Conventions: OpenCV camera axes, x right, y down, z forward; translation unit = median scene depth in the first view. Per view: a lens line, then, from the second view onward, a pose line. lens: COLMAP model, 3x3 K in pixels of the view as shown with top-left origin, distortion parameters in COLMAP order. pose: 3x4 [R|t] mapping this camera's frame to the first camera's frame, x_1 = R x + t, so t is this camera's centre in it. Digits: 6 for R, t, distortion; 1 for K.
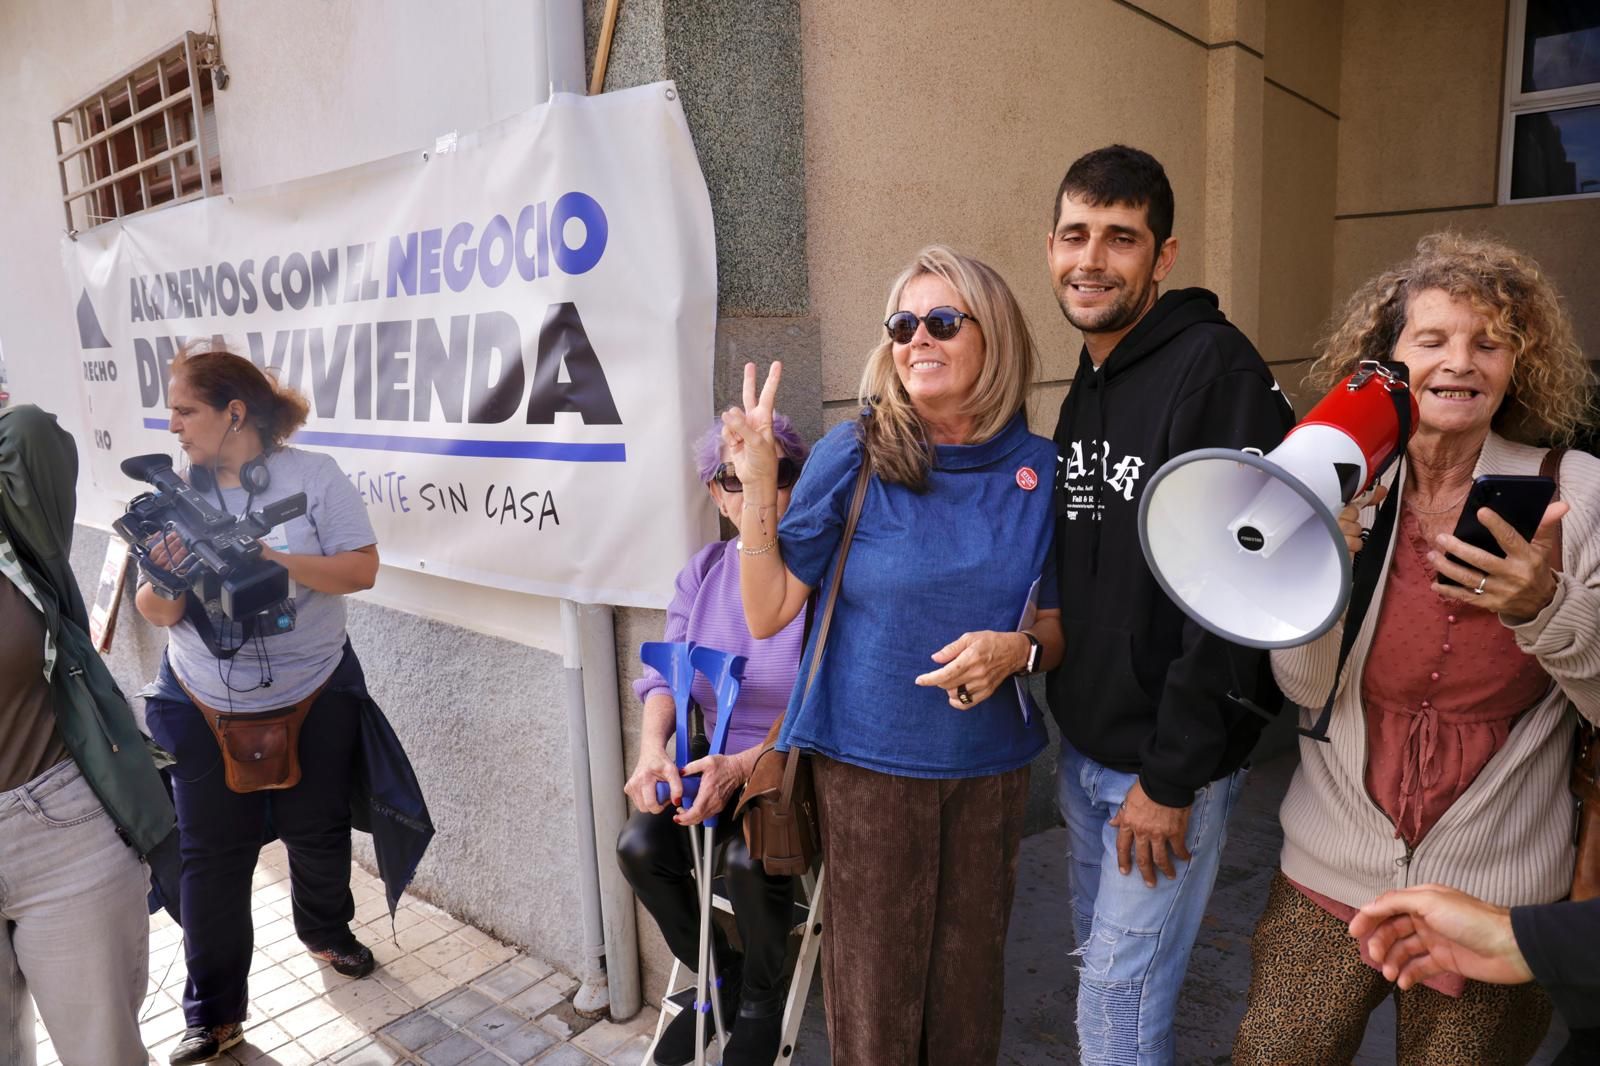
lens RADIAL K [[1093.0, 0, 796.3], [0, 1093.0, 532.7], [0, 0, 1]] dist [-0.084653, 0.049275]
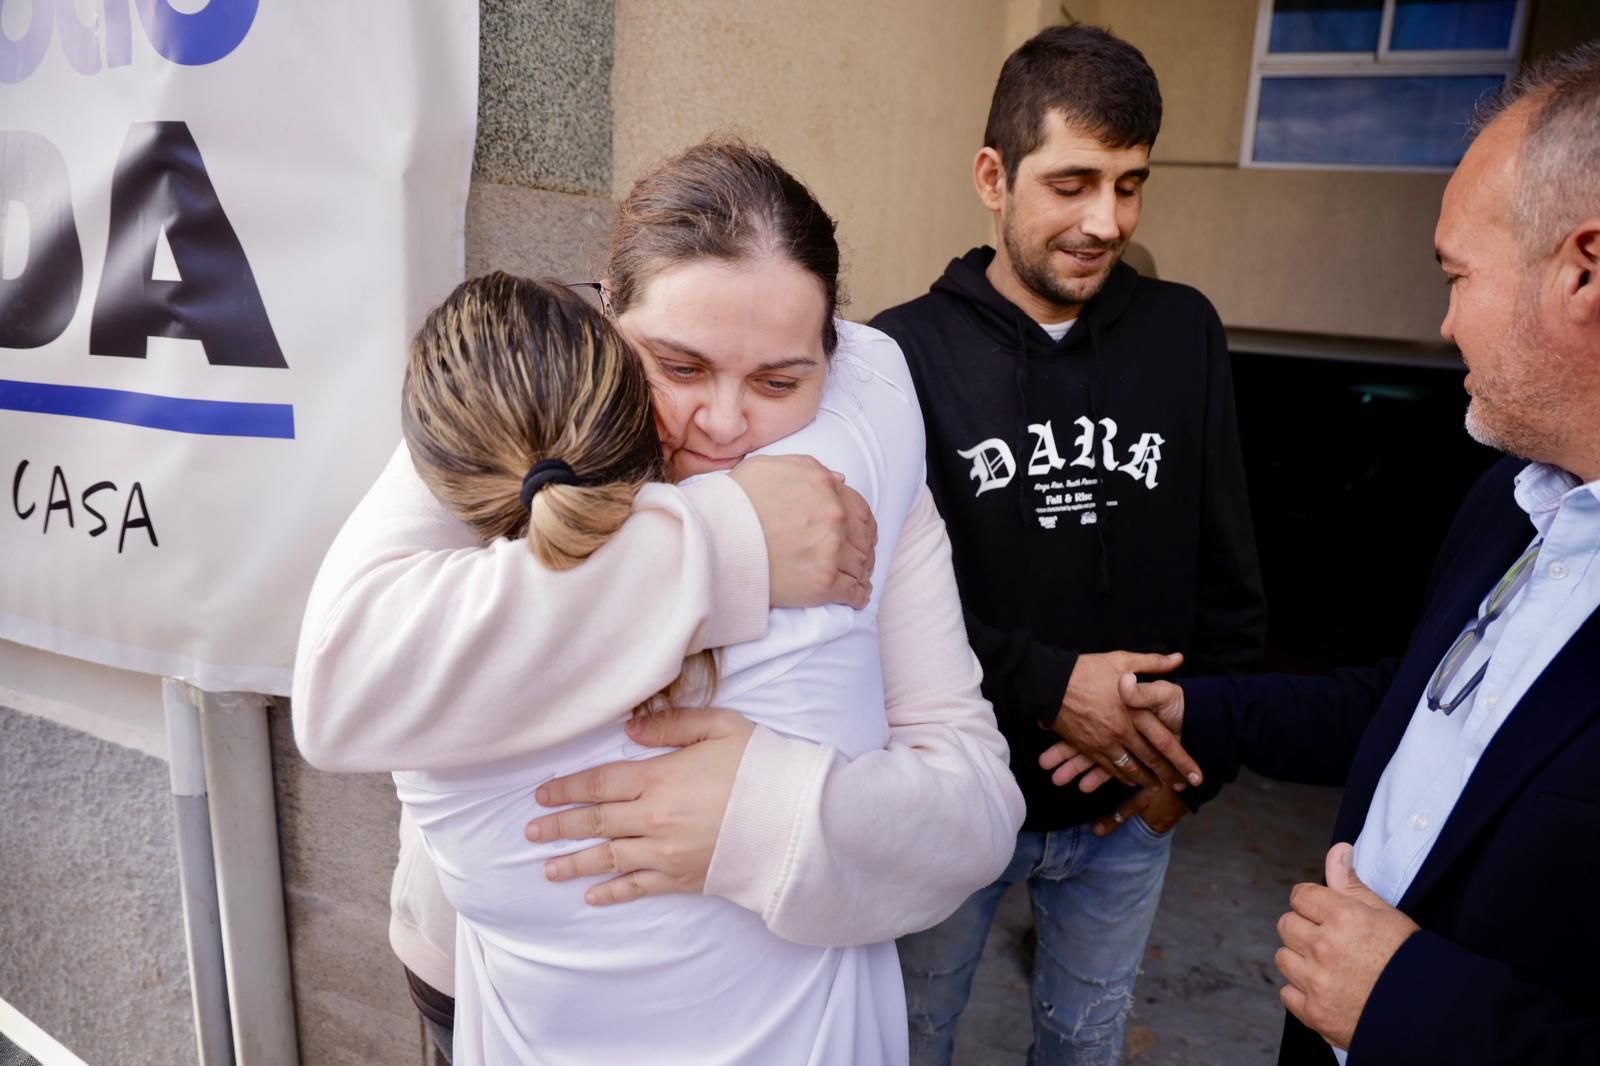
lens RADIAL K [[1093.0, 0, 800.9], [0, 1093.0, 536.6], [0, 0, 1]] dist [-0.084653, 0.049275]
pose [[0.947641, 0.005630, 0.319288, -0.071792], [-0.028911, 0.997251, 0.068222, -0.048435], [-0.318026, -0.073881, 0.945199, 0.337936]]
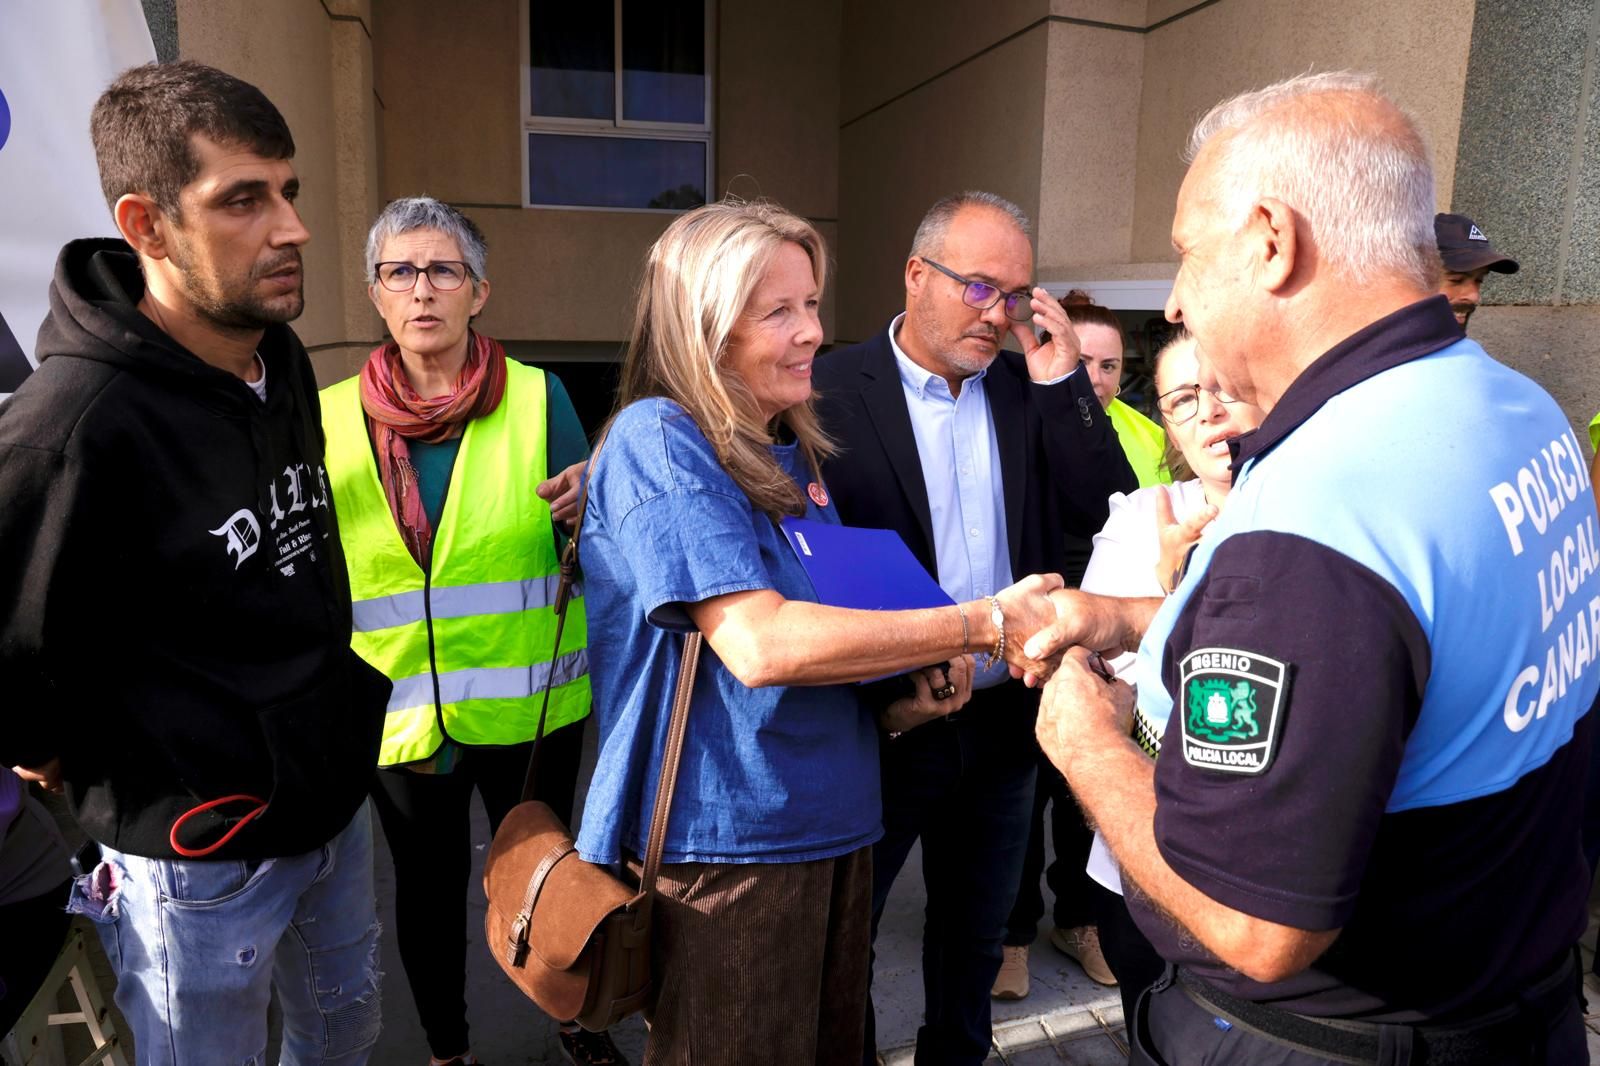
lens RADIAL K [[1093.0, 0, 814.6], [0, 1093.0, 541.4], [0, 0, 1]] dist [-0.084653, 0.049275]
pose [[0.555639, -0.120708, 0.822615, -0.370159], [0.103293, 0.991762, 0.075759, -0.001591], [-0.824983, 0.042876, 0.563529, 0.154051]]
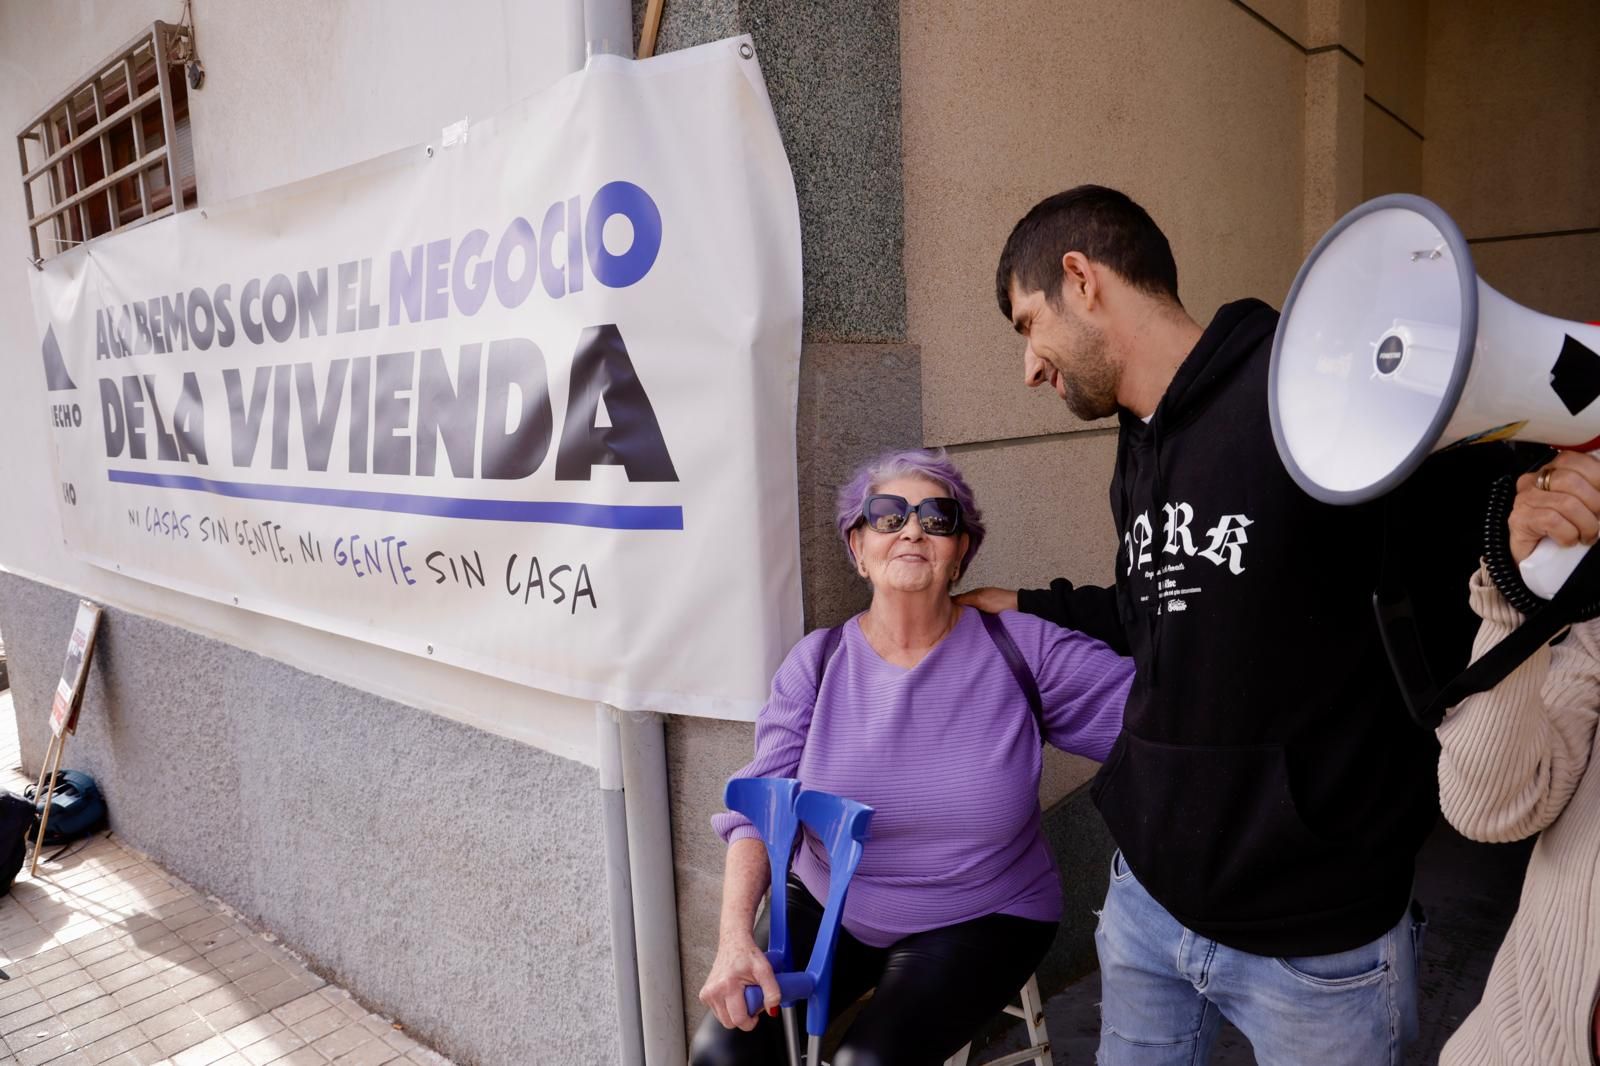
lens RADIAL K [[1093.0, 0, 800.4], [0, 1093.0, 543.4], [0, 0, 1]] dist [-0.084653, 0.049275]
pose [[0.999963, -0.003498, -0.007864, -0.054369], [0.003257, 0.999531, -0.030455, -0.024964], [0.007967, 0.030428, 0.999505, 0.183130]]
